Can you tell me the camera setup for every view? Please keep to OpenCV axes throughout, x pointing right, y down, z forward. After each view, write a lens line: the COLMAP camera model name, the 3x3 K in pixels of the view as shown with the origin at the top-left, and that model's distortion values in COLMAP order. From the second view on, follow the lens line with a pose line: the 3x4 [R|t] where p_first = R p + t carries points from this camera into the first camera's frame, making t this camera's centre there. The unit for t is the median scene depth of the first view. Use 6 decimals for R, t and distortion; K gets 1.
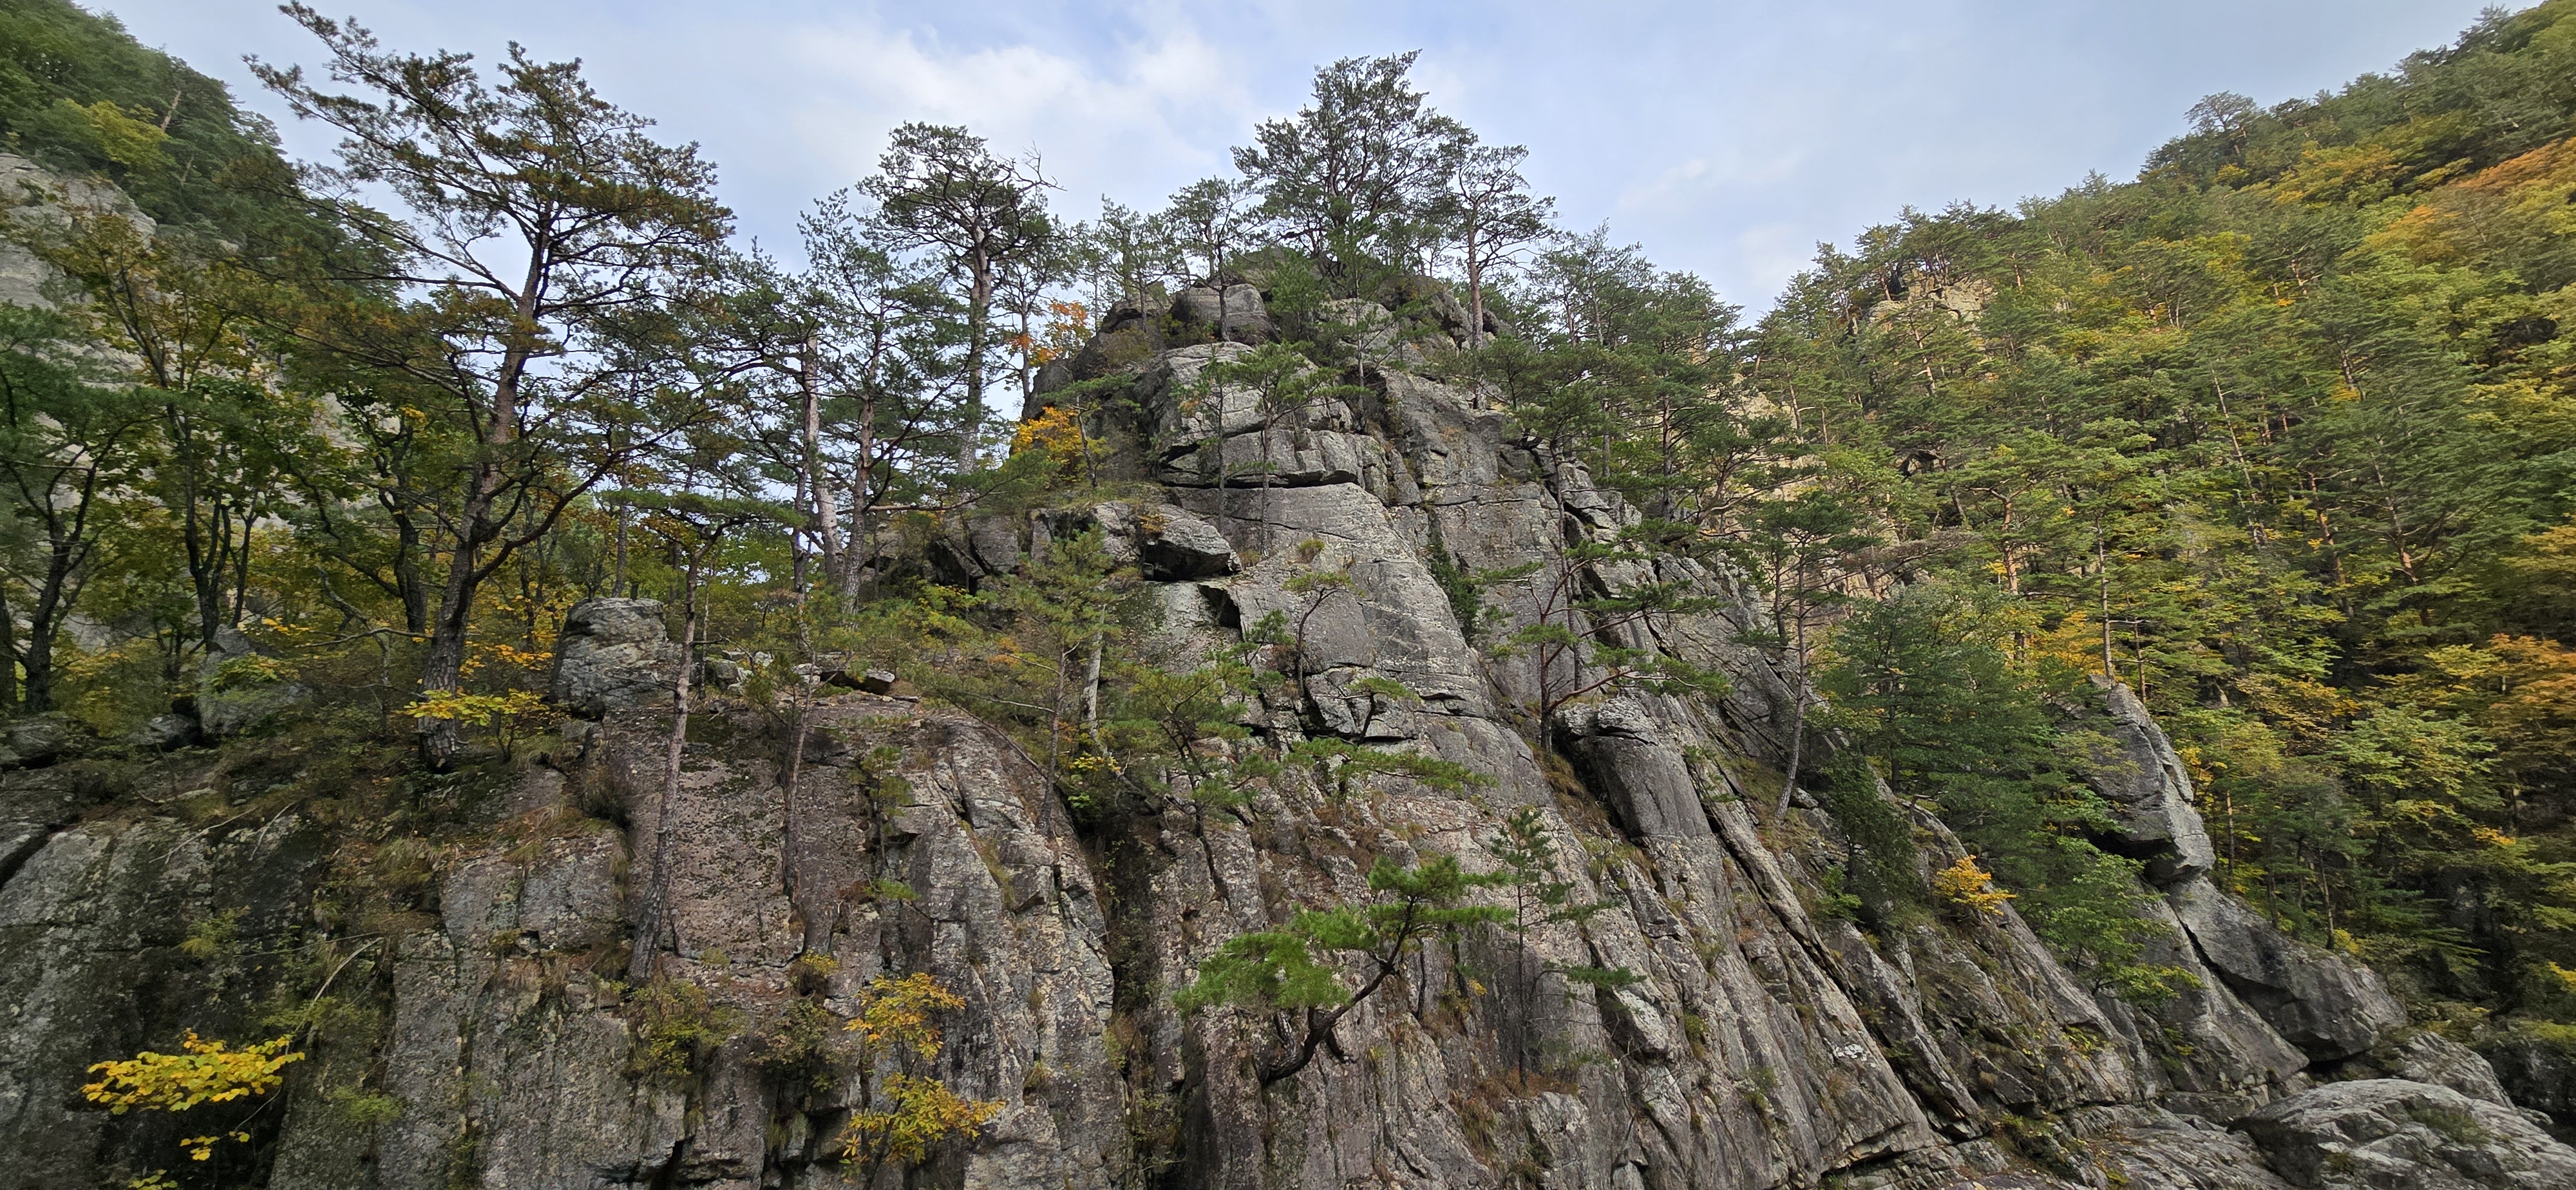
lens RADIAL K [[1043.4, 0, 1287.6], [0, 1043.4, 599.1], [0, 0, 1]] dist [0.000402, 0.000302]
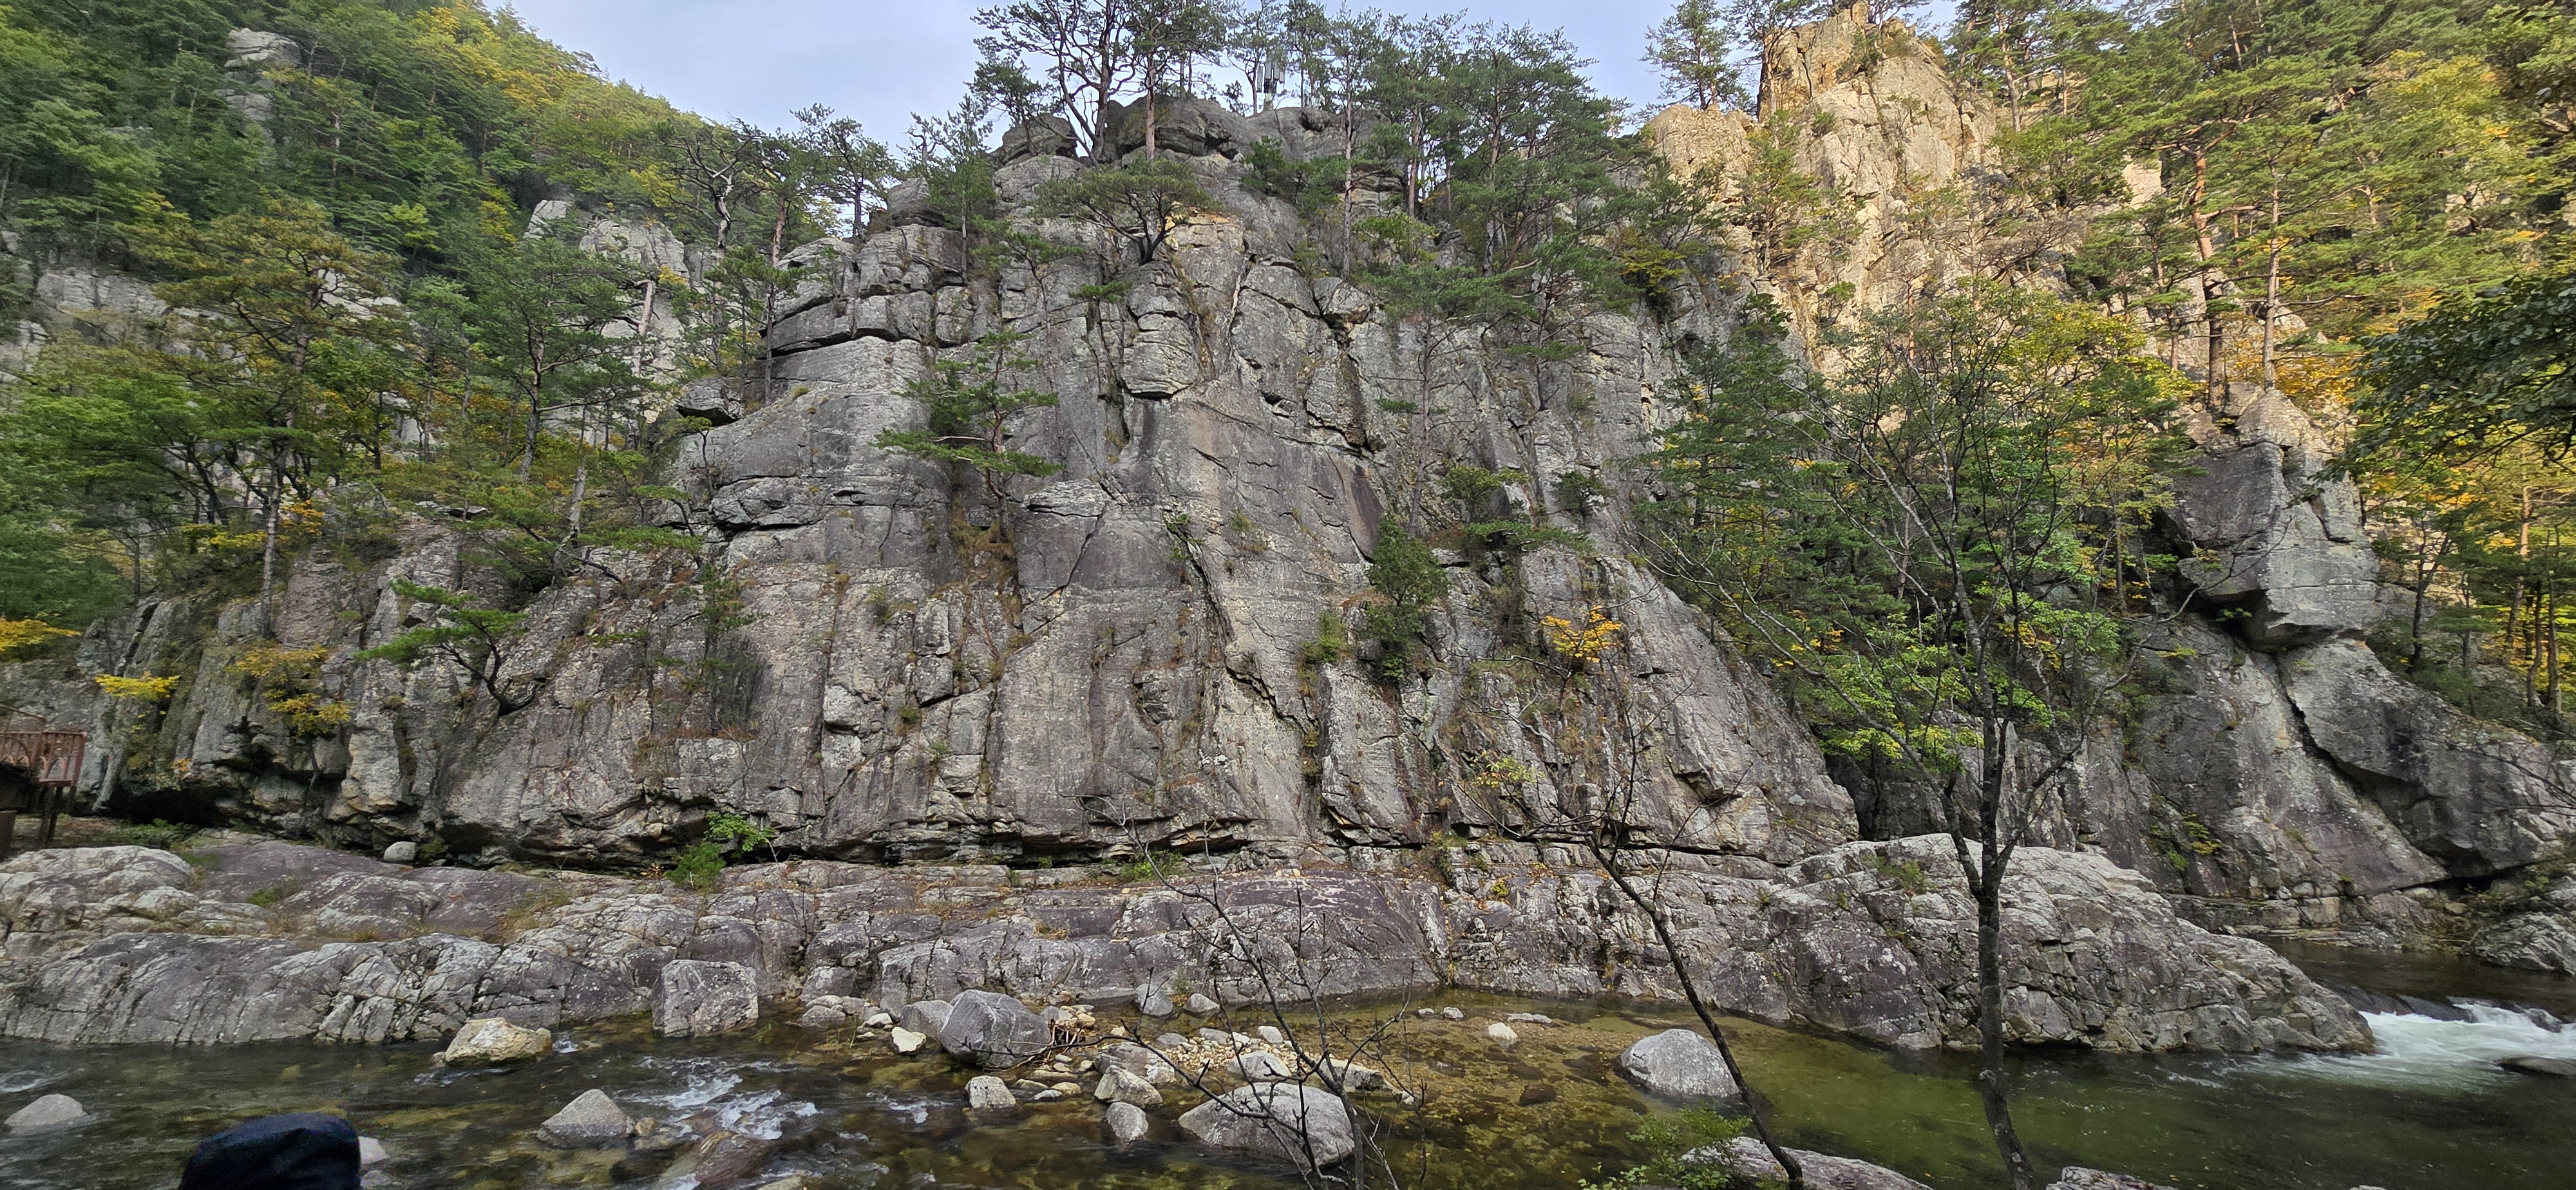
lens RADIAL K [[1043.4, 0, 1287.2], [0, 1043.4, 593.2], [0, 0, 1]] dist [0.000402, 0.000302]
pose [[0.885586, -0.042142, -0.462560, 0.608193], [0.116308, 0.984268, 0.133002, 0.051044], [0.449678, -0.171584, 0.876555, 0.015197]]
